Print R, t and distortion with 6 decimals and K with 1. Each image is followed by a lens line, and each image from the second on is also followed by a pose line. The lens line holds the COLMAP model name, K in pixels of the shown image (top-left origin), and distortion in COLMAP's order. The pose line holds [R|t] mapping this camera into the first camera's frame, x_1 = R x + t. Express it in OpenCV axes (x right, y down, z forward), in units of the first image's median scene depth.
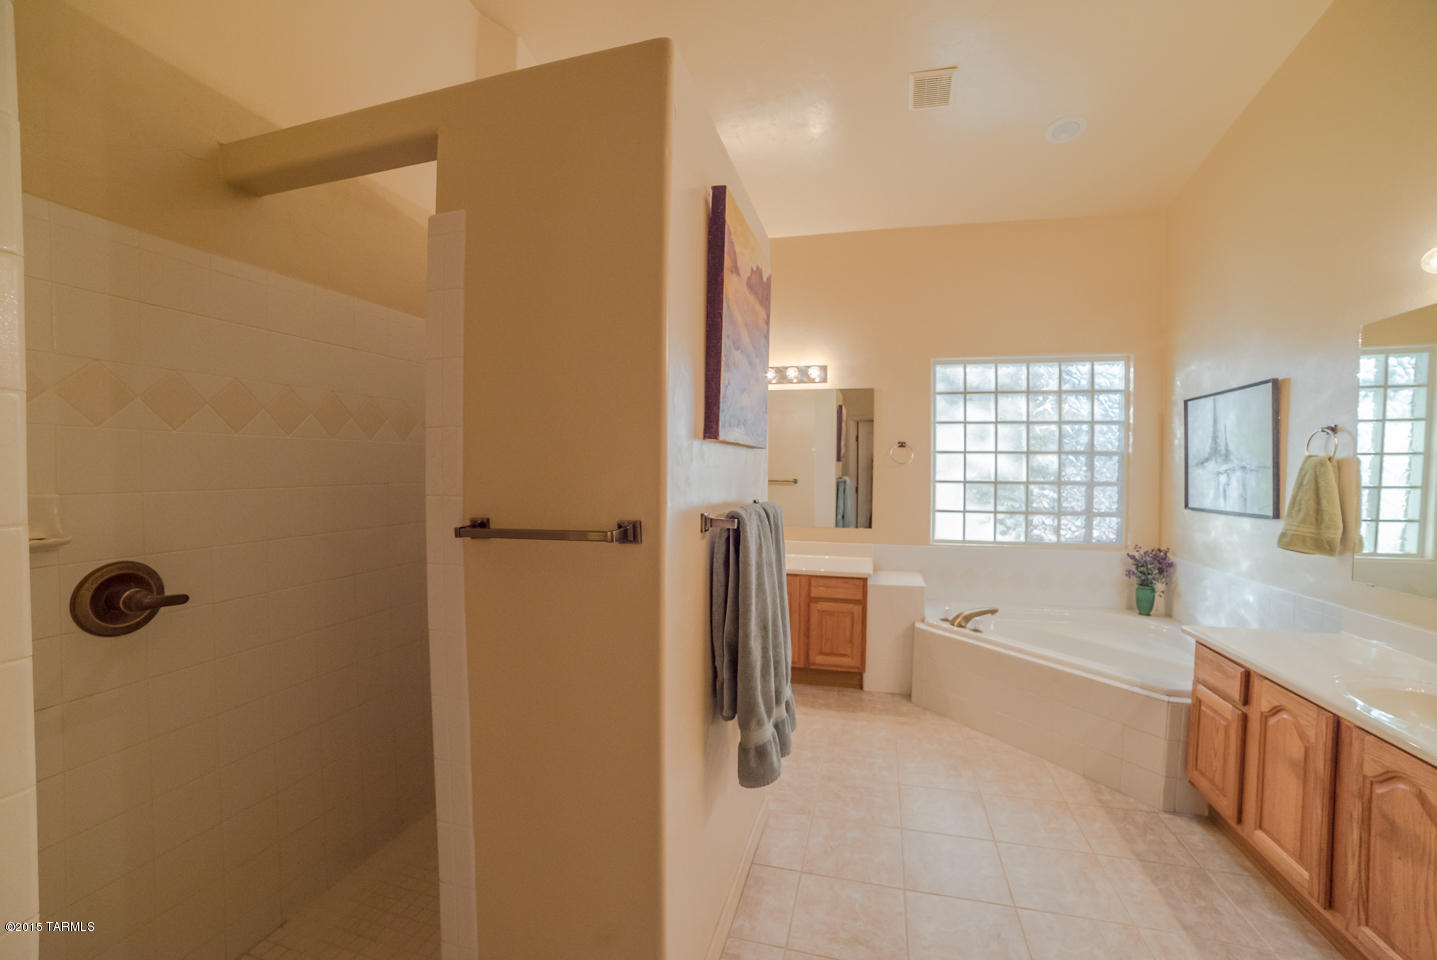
lens RADIAL K [[596.2, 0, 715.7], [0, 596.2, 482.5], [0, 0, 1]] dist [-0.101401, 0.036499]
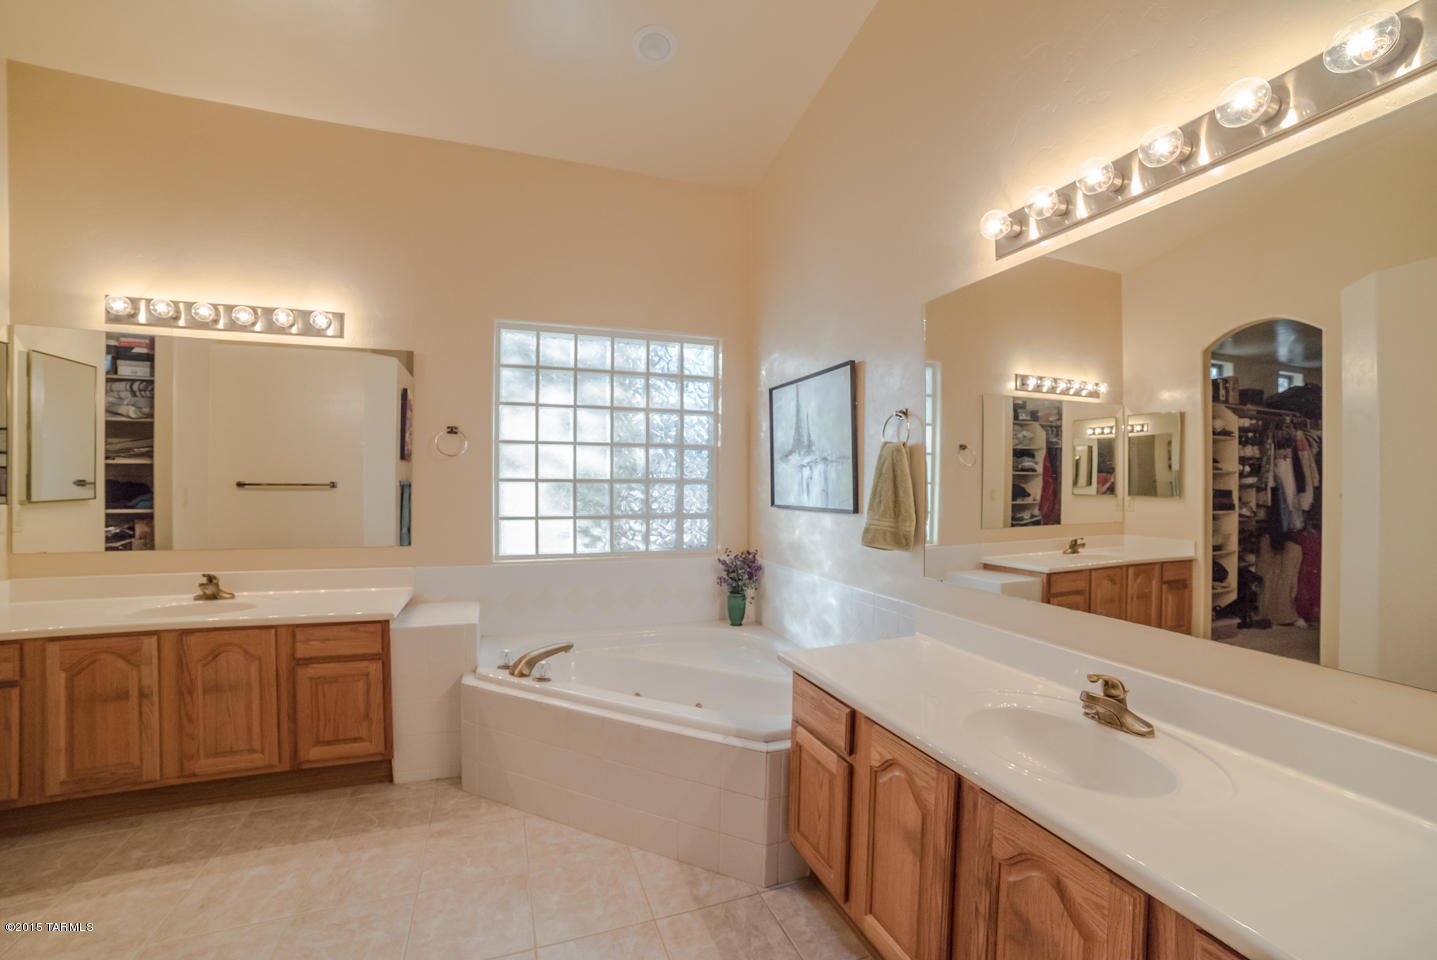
lens RADIAL K [[596.2, 0, 715.7], [0, 596.2, 482.5], [0, 0, 1]] dist [-0.101401, 0.036499]
pose [[0.815648, -0.003113, 0.578540, 0.194869], [0.013494, 0.999816, -0.013644, 0.019169], [-0.578391, 0.018935, 0.815540, 0.259423]]
